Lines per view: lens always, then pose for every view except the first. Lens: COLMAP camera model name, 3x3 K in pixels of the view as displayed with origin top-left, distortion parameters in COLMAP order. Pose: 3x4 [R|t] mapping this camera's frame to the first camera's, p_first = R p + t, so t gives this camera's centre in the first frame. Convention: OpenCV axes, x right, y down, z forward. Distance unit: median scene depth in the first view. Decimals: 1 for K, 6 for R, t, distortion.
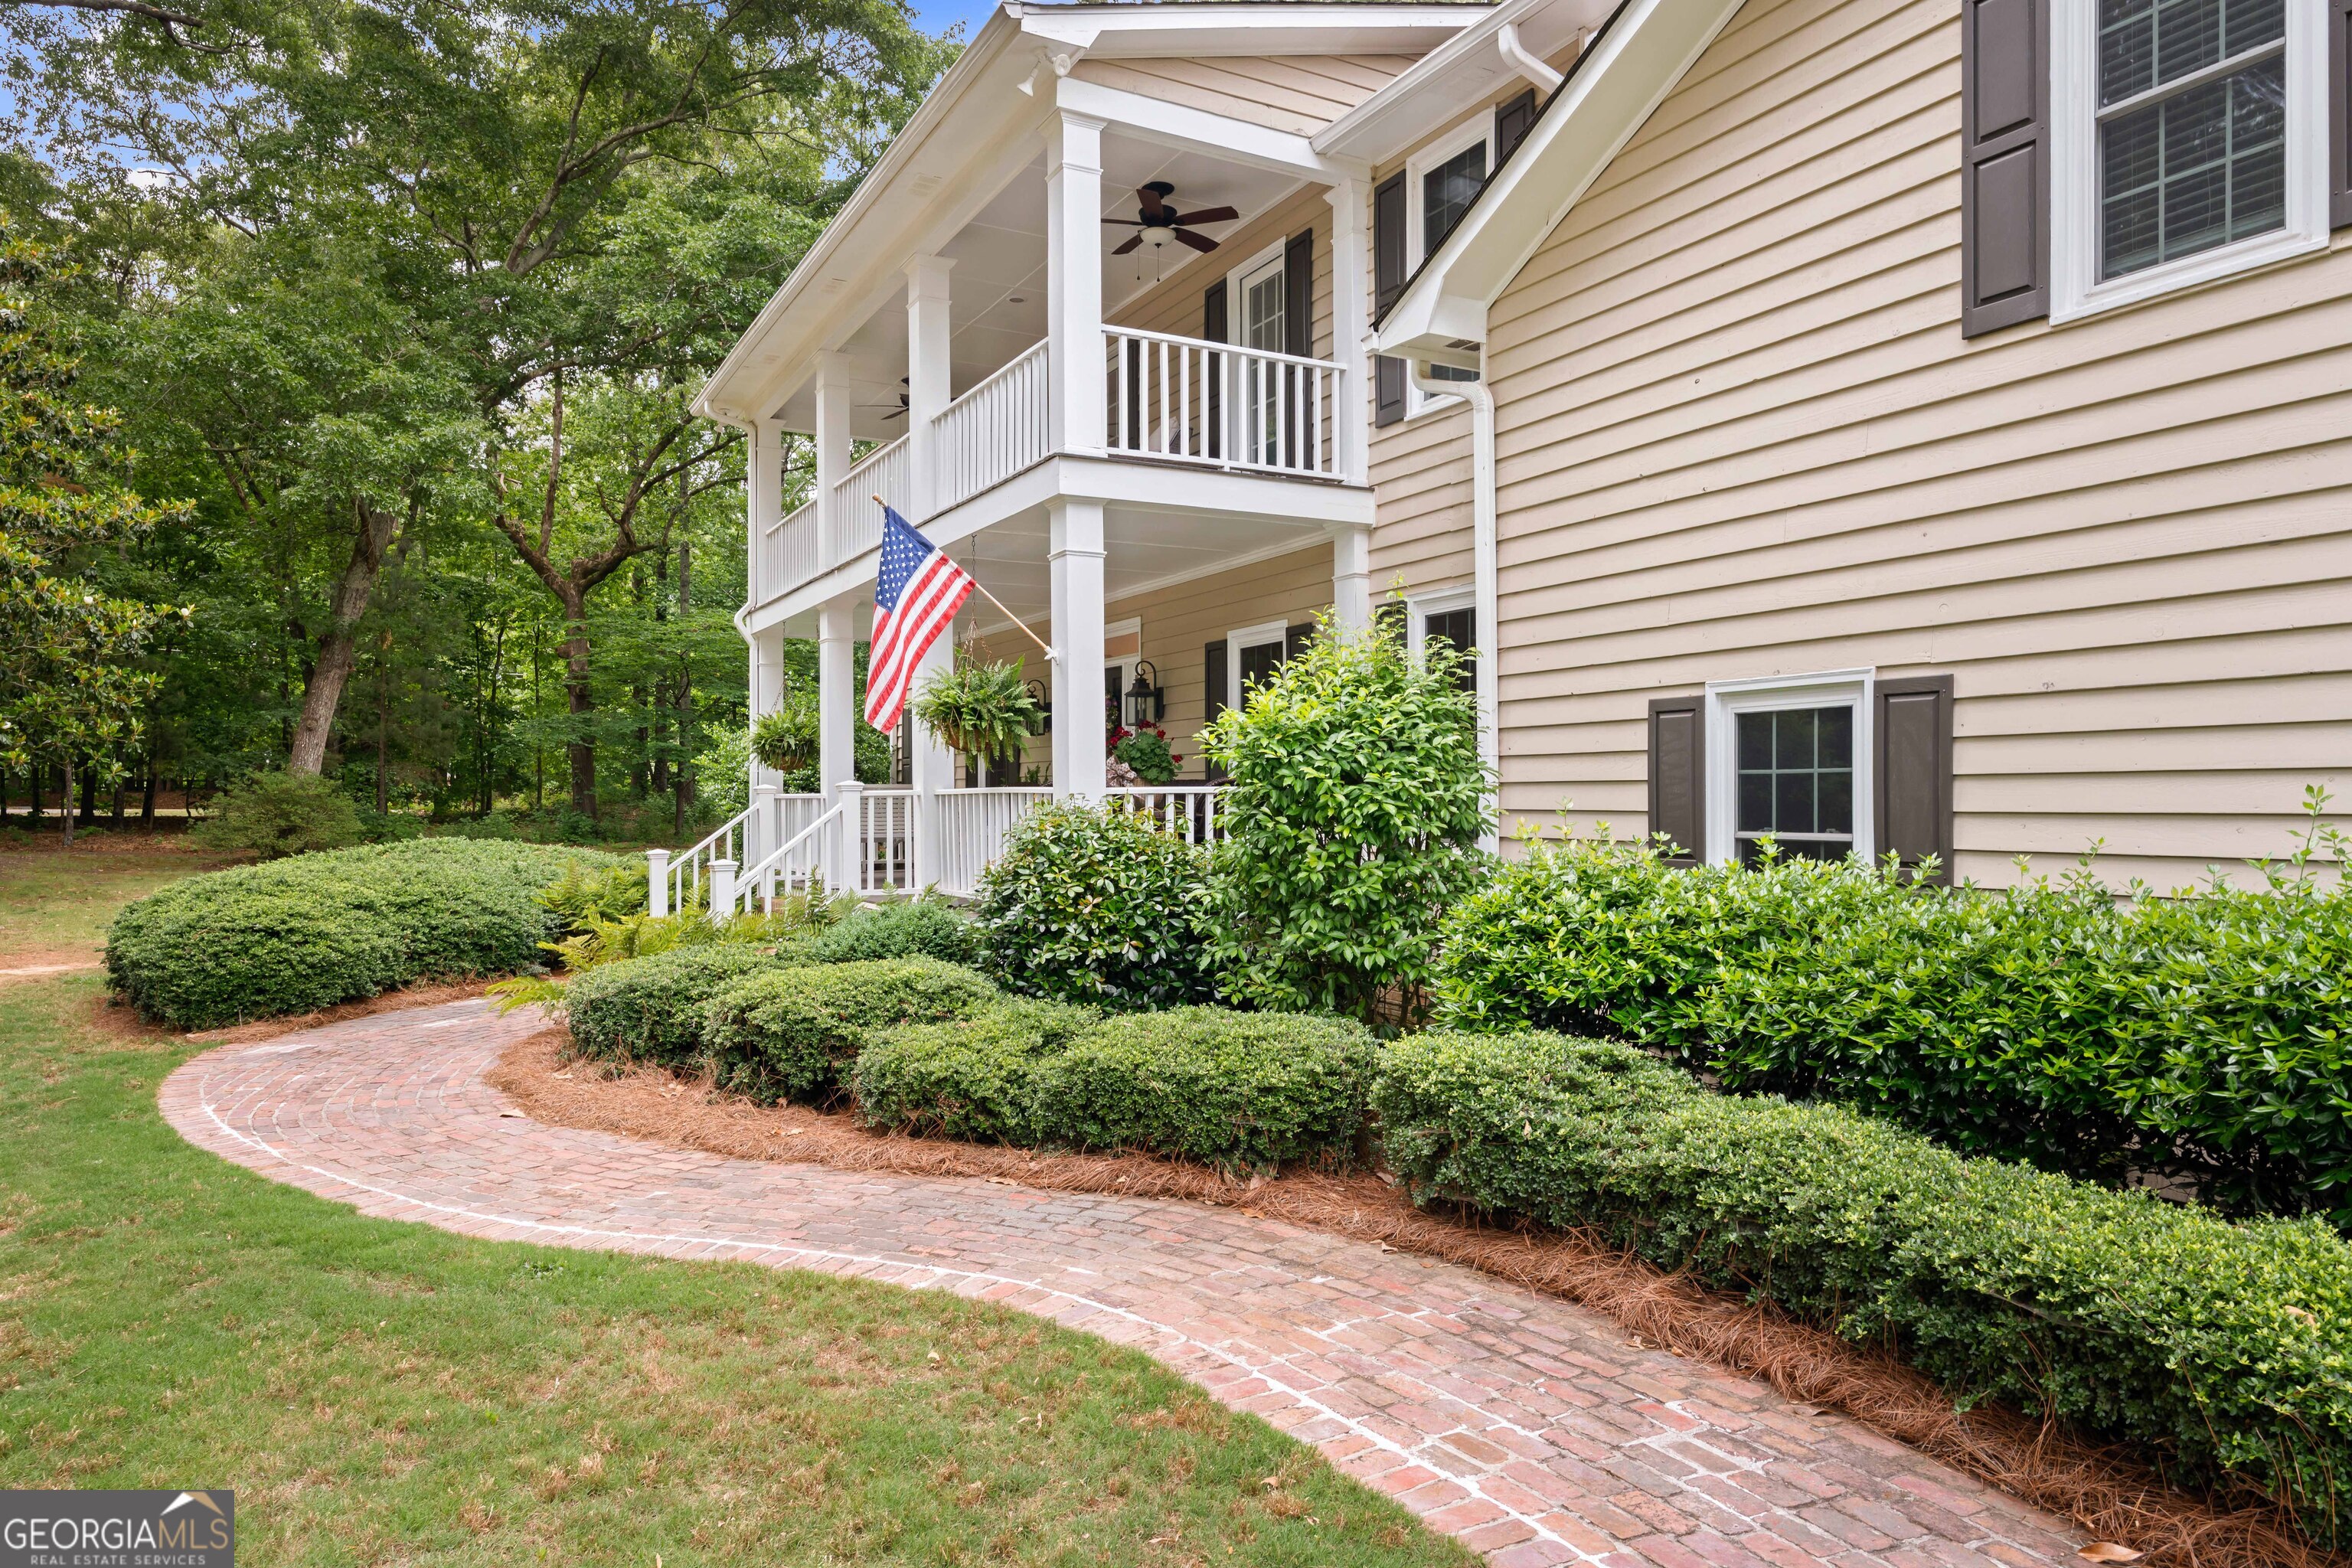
lens RADIAL K [[1485.0, 0, 1174.8], [0, 1485.0, 795.3], [0, 0, 1]] dist [0.006809, -0.004439]
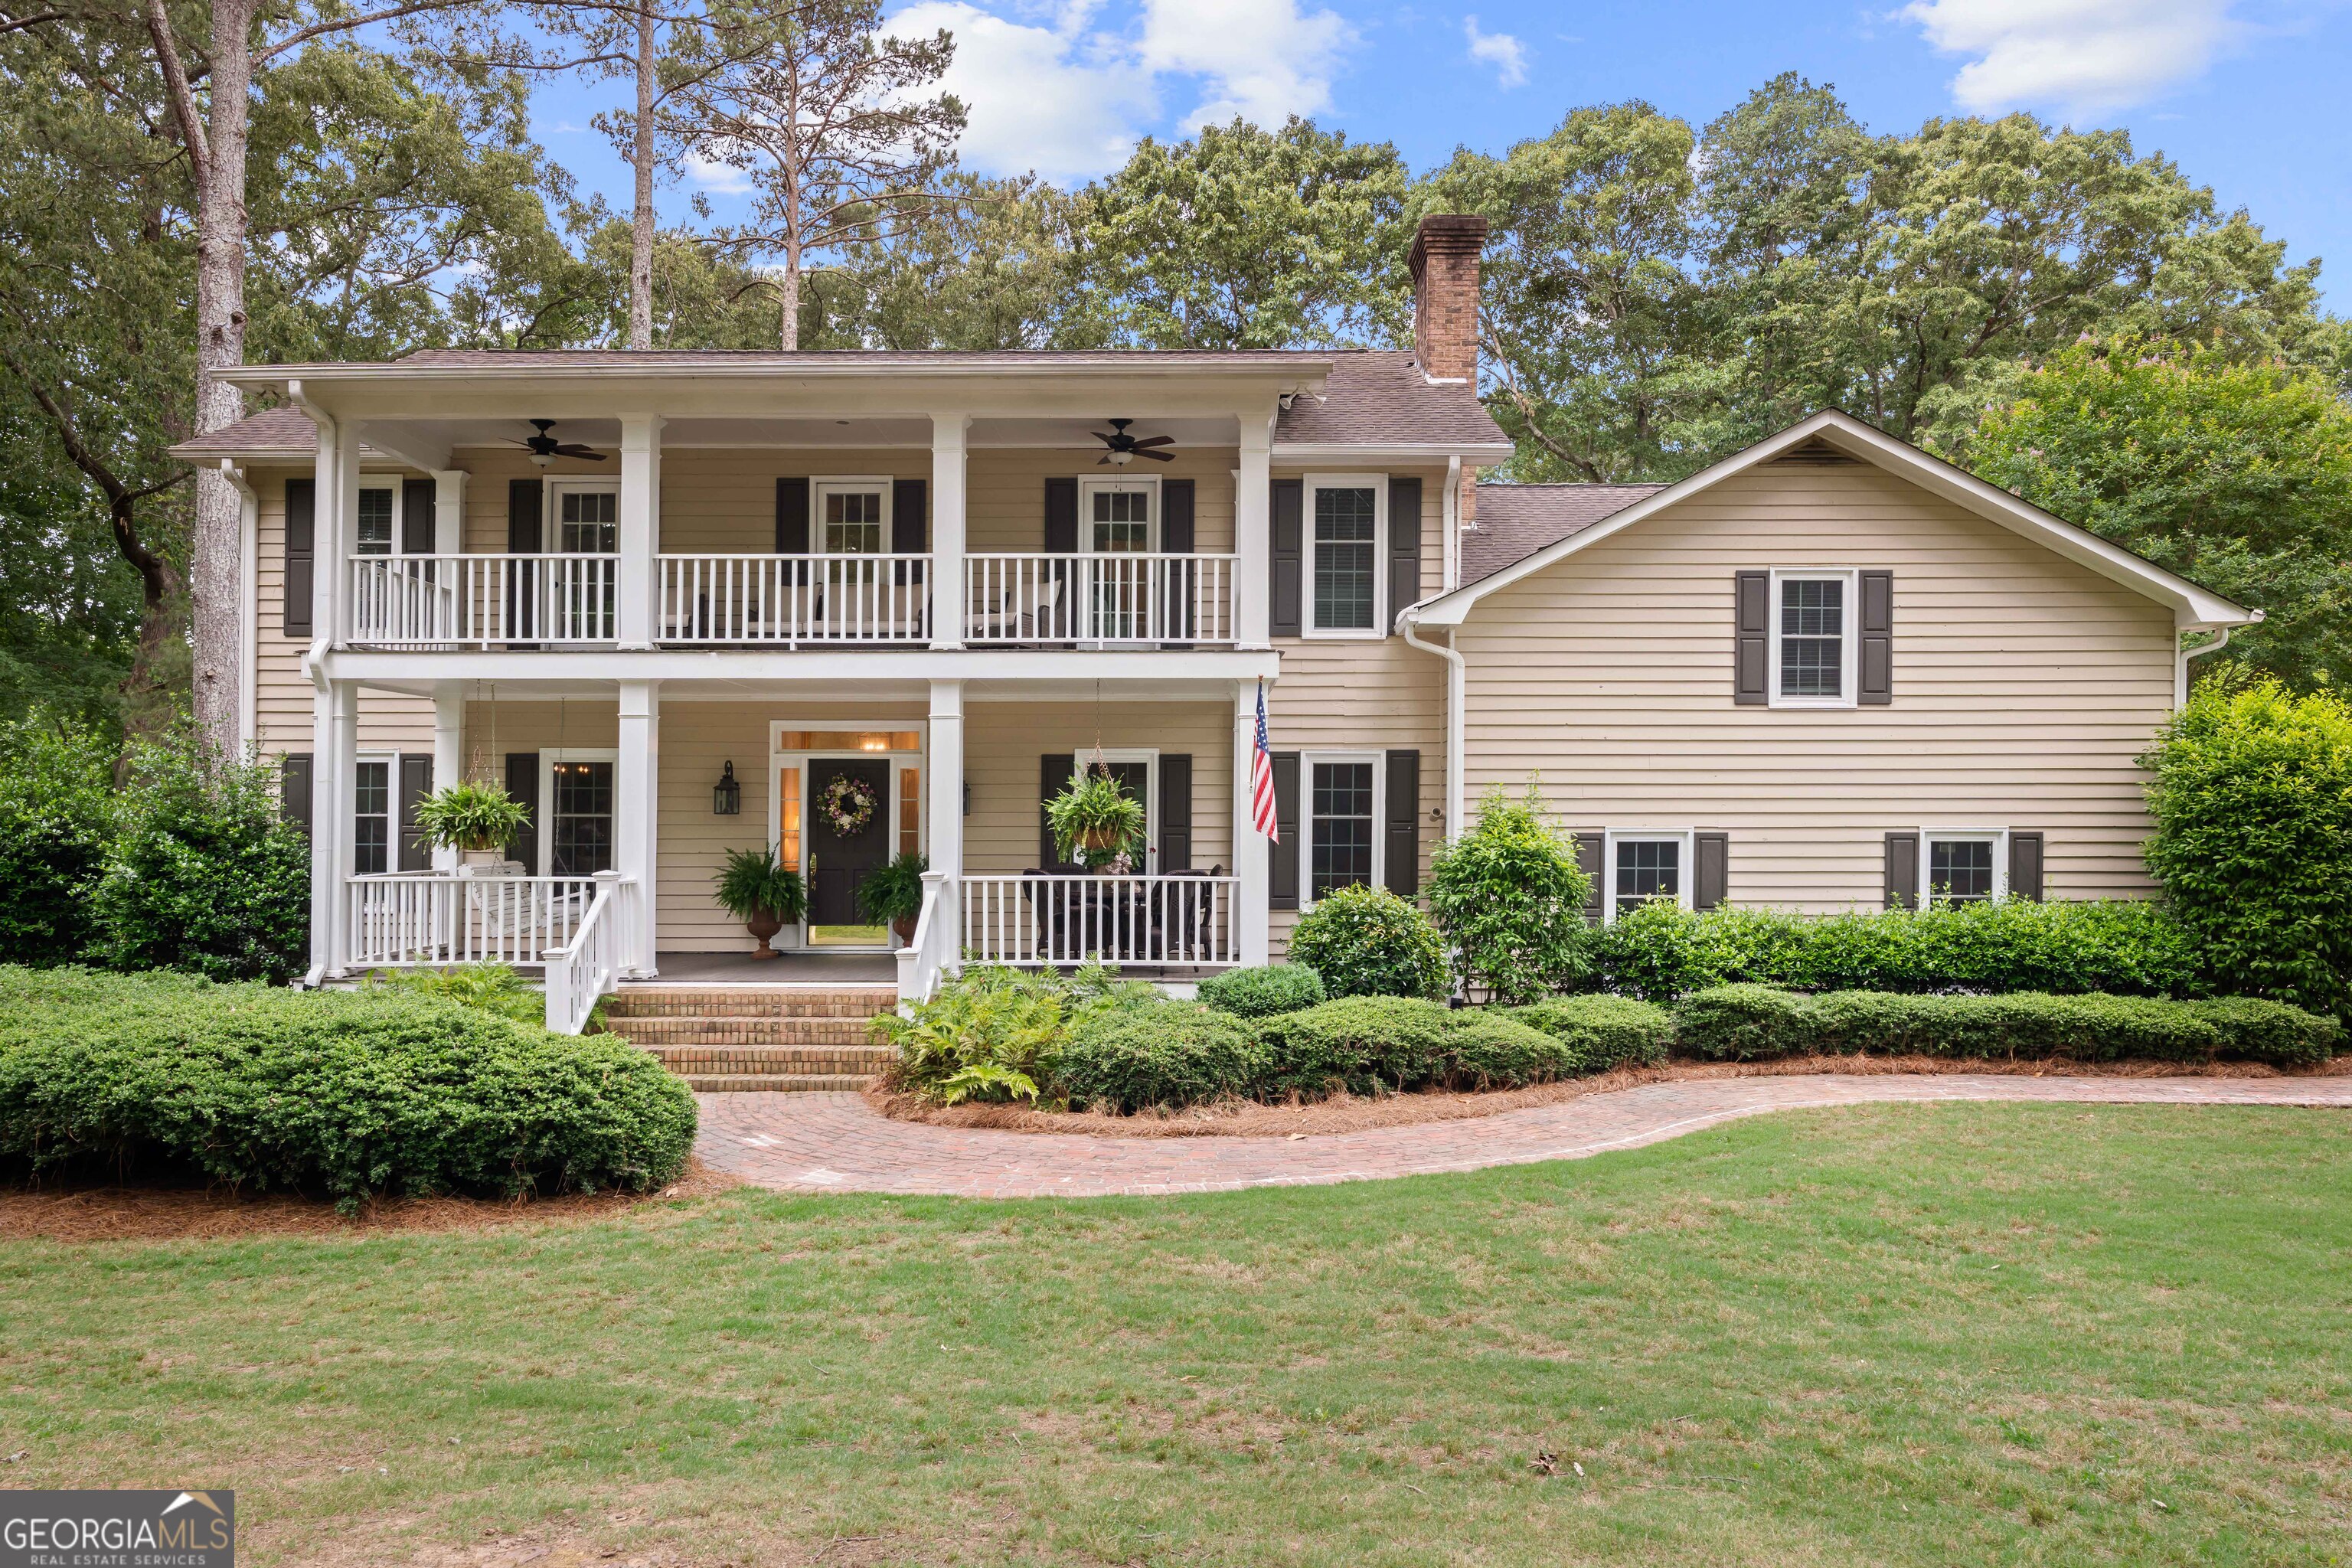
lens RADIAL K [[1485.0, 0, 1140.7], [0, 1485.0, 856.7], [0, 0, 1]] dist [0.006809, -0.004439]
pose [[0.482086, -0.007517, 0.876092, -2.235363], [-0.005255, 0.999920, 0.011471, -0.064027], [-0.876108, -0.010133, 0.482008, 0.654095]]
